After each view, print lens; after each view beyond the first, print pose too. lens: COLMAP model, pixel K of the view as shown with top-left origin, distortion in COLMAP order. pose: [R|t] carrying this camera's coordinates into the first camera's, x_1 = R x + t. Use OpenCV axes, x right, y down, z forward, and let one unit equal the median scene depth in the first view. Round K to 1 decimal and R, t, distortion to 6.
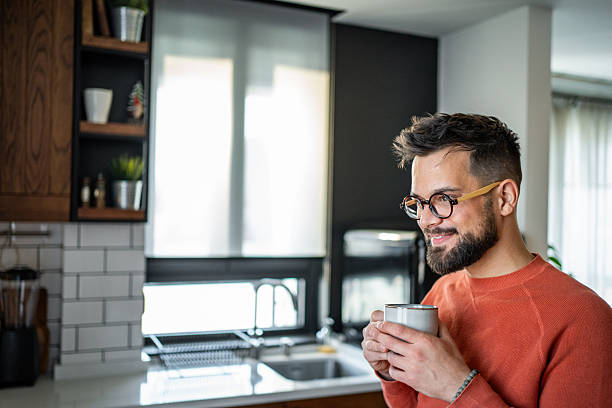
lens RADIAL K [[673.5, 0, 317.7], [0, 673.5, 206.4], [0, 0, 1]] dist [-0.000996, 0.029429]
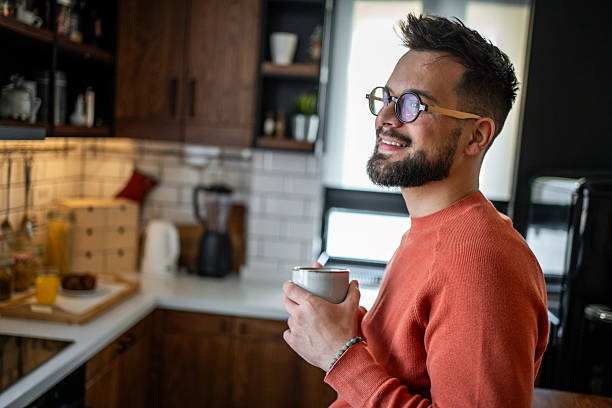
lens RADIAL K [[626.8, 0, 306.0], [0, 626.8, 204.0], [0, 0, 1]] dist [-0.041837, 0.147626]
pose [[0.856755, 0.091434, -0.507554, 0.265381], [-0.049363, 0.994179, 0.095772, 0.008417], [0.513356, -0.056998, 0.856281, 0.098570]]
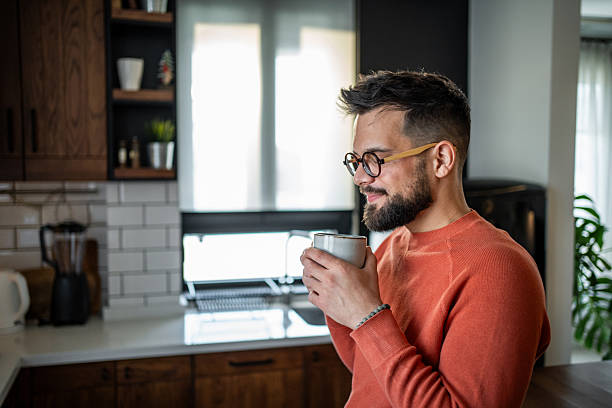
lens RADIAL K [[626.8, 0, 306.0], [0, 626.8, 204.0], [0, 0, 1]] dist [-0.041837, 0.147626]
pose [[0.987657, -0.007334, -0.156459, 0.110382], [0.018817, 0.997225, 0.072035, -0.007183], [0.155497, -0.074090, 0.985054, 0.031360]]
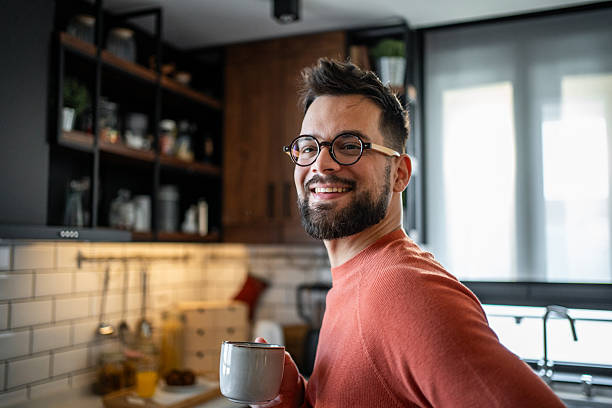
lens RADIAL K [[626.8, 0, 306.0], [0, 626.8, 204.0], [0, 0, 1]] dist [-0.041837, 0.147626]
pose [[0.676871, -0.073070, -0.732466, 0.384839], [0.015484, 0.996254, -0.085076, 0.042638], [0.735939, 0.046244, 0.675467, 0.181889]]
